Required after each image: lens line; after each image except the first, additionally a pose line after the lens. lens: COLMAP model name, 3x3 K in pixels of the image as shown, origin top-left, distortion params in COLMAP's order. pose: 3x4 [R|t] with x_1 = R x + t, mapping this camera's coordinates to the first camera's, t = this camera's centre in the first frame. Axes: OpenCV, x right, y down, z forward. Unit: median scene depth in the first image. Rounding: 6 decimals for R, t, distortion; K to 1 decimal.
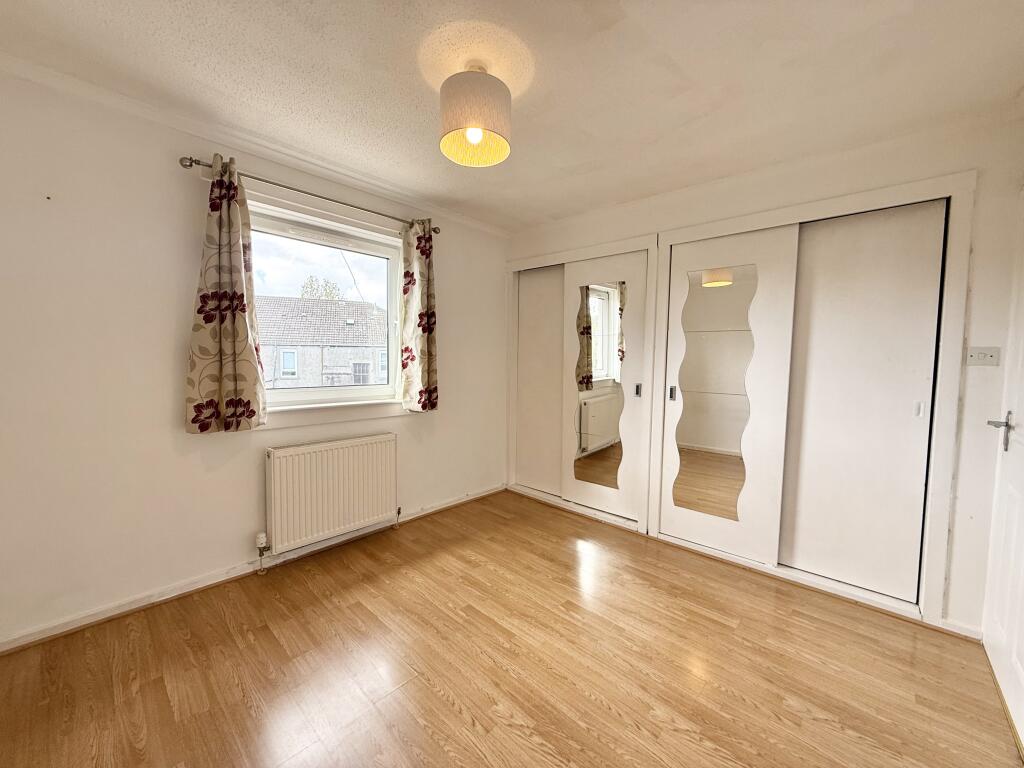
lens RADIAL K [[414.3, 0, 512.0], [0, 414.3, 384.0], [0, 0, 1]] dist [0.000915, 0.000357]
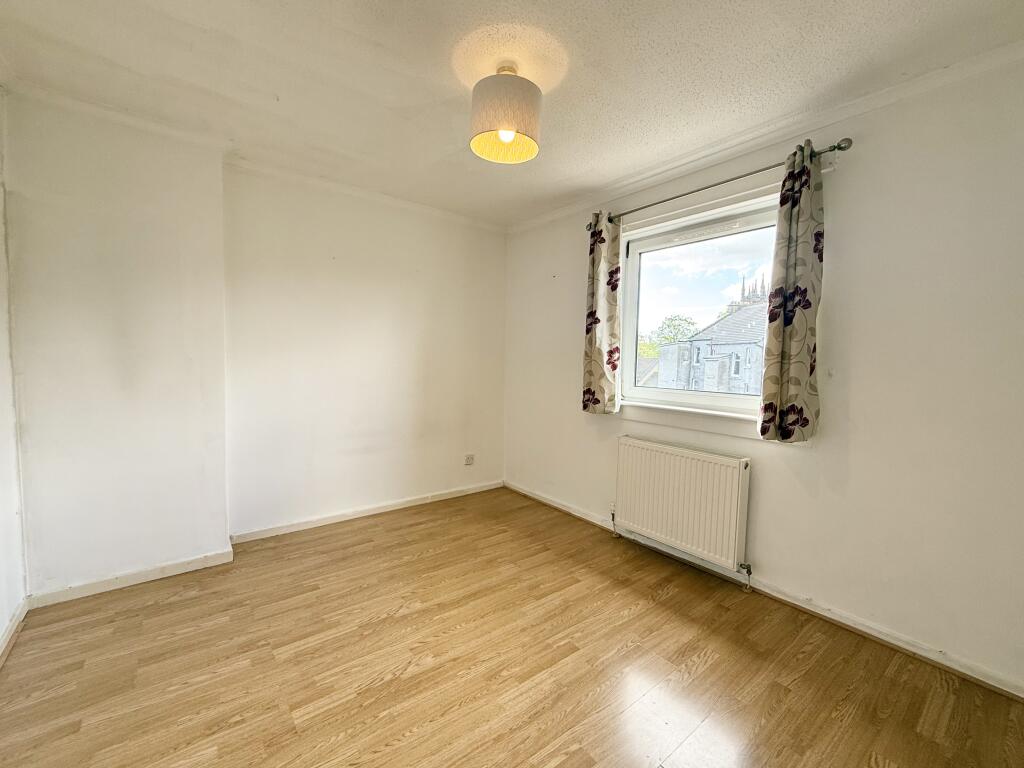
lens RADIAL K [[406.5, 0, 480.8], [0, 406.5, 380.7], [0, 0, 1]] dist [0.000916, 0.000094]
pose [[-0.183797, 0.040069, -0.982147, 0.657034], [-0.082315, 0.995032, 0.055999, -0.033099], [0.979512, 0.091138, -0.179586, 0.827044]]
